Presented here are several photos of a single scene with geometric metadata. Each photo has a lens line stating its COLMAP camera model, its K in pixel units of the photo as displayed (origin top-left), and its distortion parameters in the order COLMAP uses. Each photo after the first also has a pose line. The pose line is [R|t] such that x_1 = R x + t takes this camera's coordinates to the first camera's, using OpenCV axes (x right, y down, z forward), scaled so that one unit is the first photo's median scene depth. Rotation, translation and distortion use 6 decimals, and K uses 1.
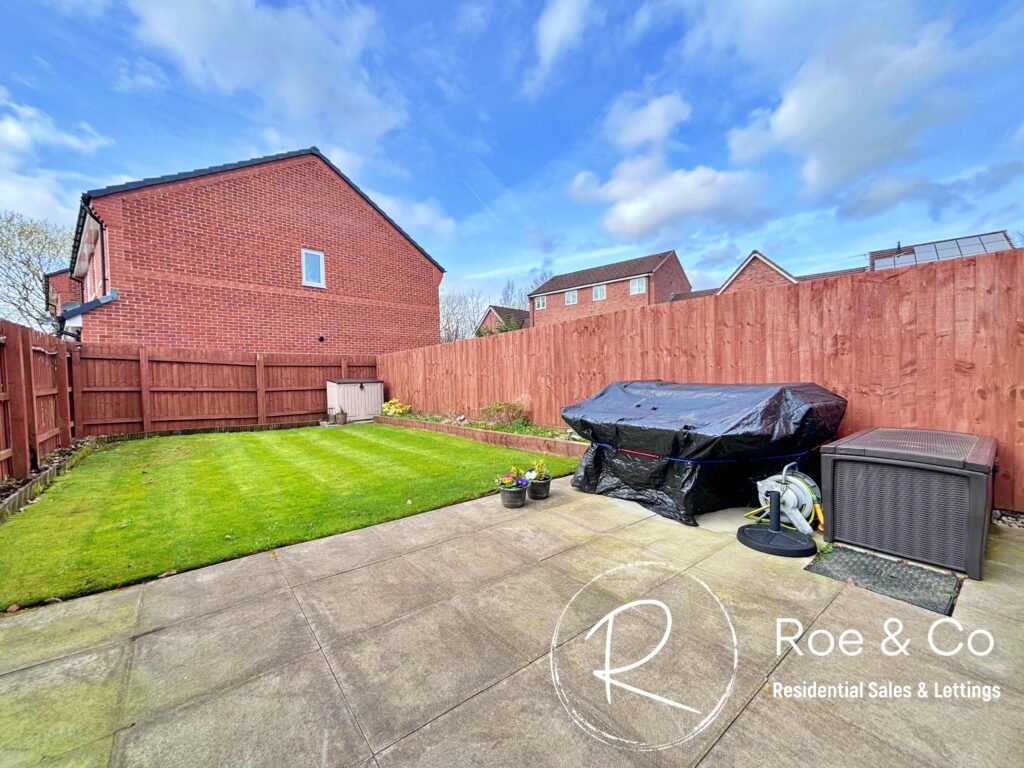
lens RADIAL K [[411.1, 0, 512.0], [0, 411.1, 384.0], [0, 0, 1]] dist [-0.000514, 0.000677]
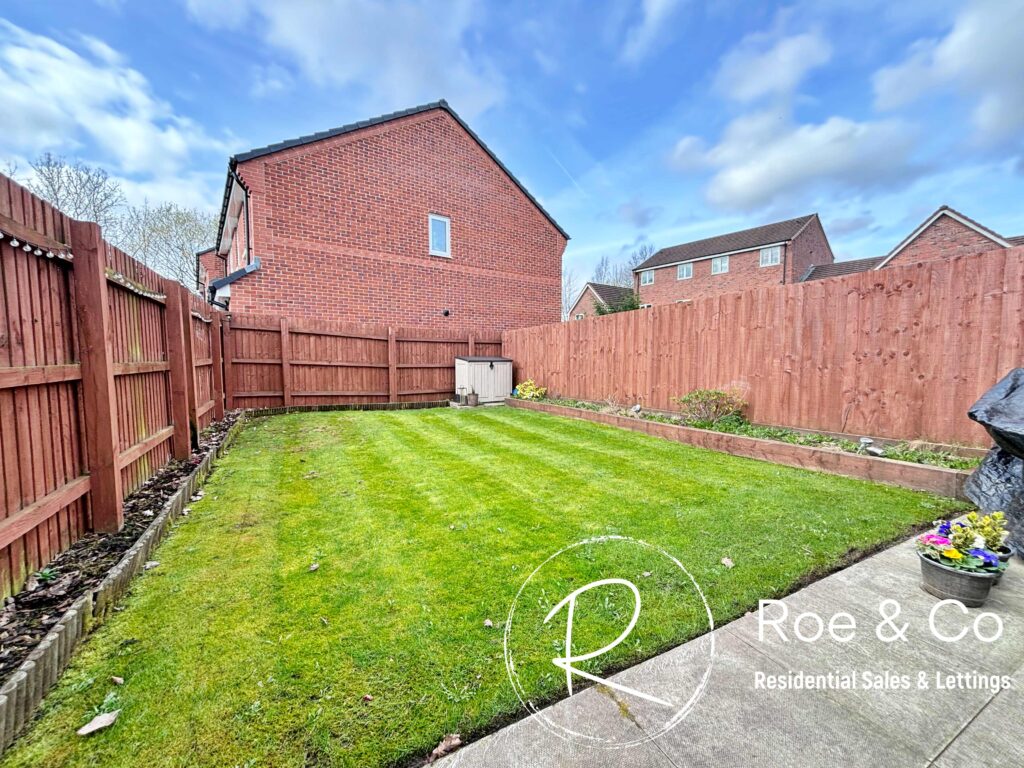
lens RADIAL K [[411.4, 0, 512.0], [0, 411.4, 384.0], [0, 0, 1]] dist [0.001579, -0.004227]
pose [[0.981203, 0.034620, -0.189850, -0.169198], [-0.026209, 0.998568, 0.046639, 0.004617], [0.191192, -0.040787, 0.980705, 0.138520]]
